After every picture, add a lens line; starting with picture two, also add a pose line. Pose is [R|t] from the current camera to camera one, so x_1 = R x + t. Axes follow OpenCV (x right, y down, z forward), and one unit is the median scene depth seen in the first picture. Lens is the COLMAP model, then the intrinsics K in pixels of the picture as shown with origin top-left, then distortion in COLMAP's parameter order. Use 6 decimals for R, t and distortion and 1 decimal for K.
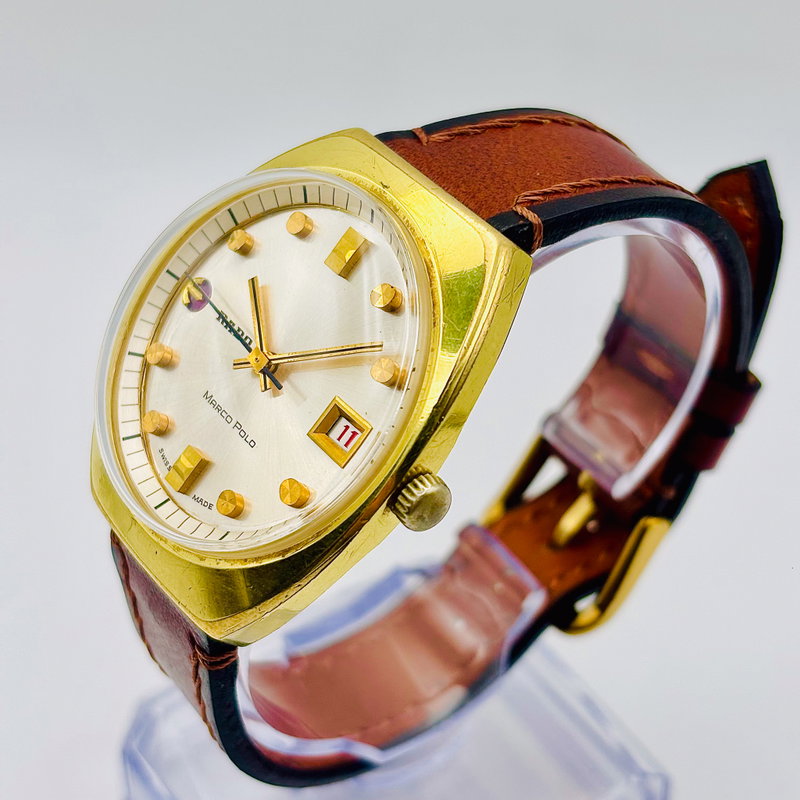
lens RADIAL K [[1763.8, 0, 401.8], [0, 1763.8, 401.9], [0, 0, 1]] dist [0.189397, 0.000000]
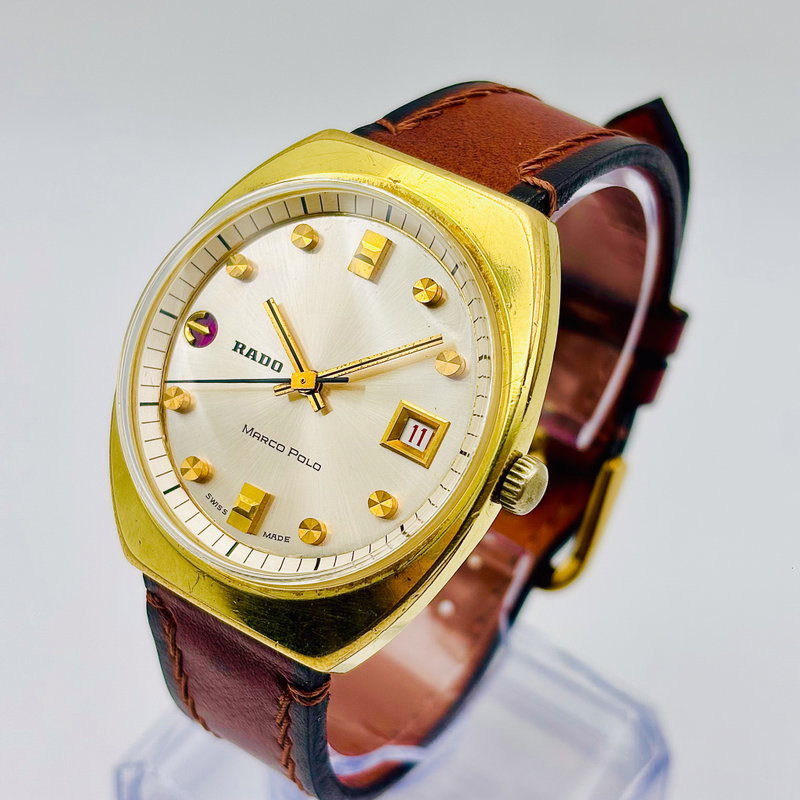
lens RADIAL K [[1763.8, 0, 404.9], [0, 1763.8, 403.9], [0, 0, 1]] dist [0.189397, 0.000000]
pose [[0.944961, -0.207758, 0.252758, -0.266374], [0.205183, 0.978031, 0.036807, -0.034528], [-0.254852, 0.017081, 0.966829, 0.049141]]
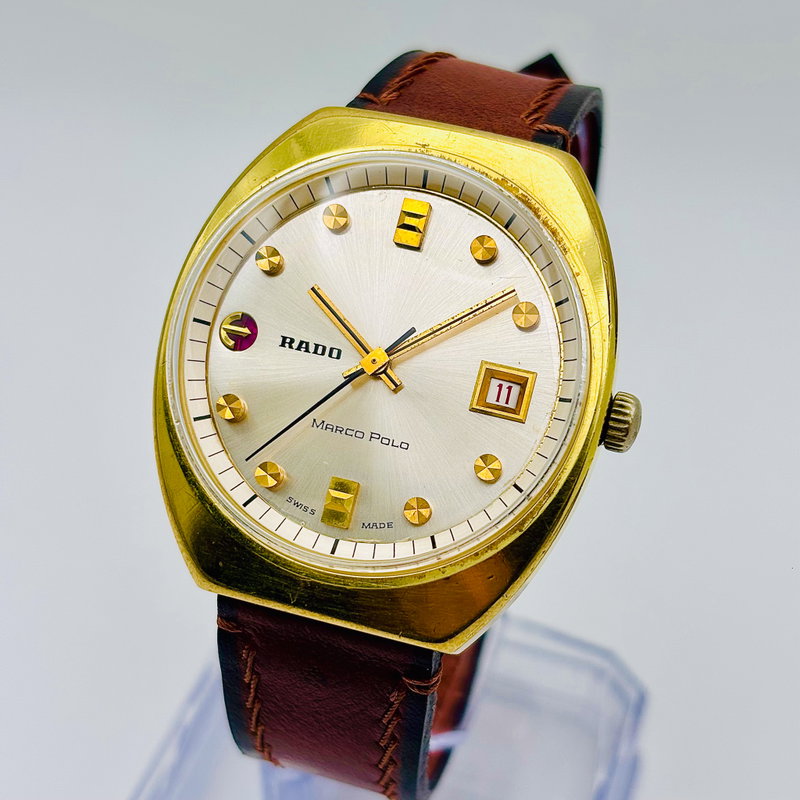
lens RADIAL K [[1763.8, 0, 393.3], [0, 1763.8, 396.2], [0, 0, 1]] dist [0.189397, 0.000000]
pose [[0.796221, -0.354745, 0.490090, -0.518968], [0.364302, 0.927859, 0.079758, -0.074784], [-0.483028, 0.115036, 0.868015, 0.180580]]
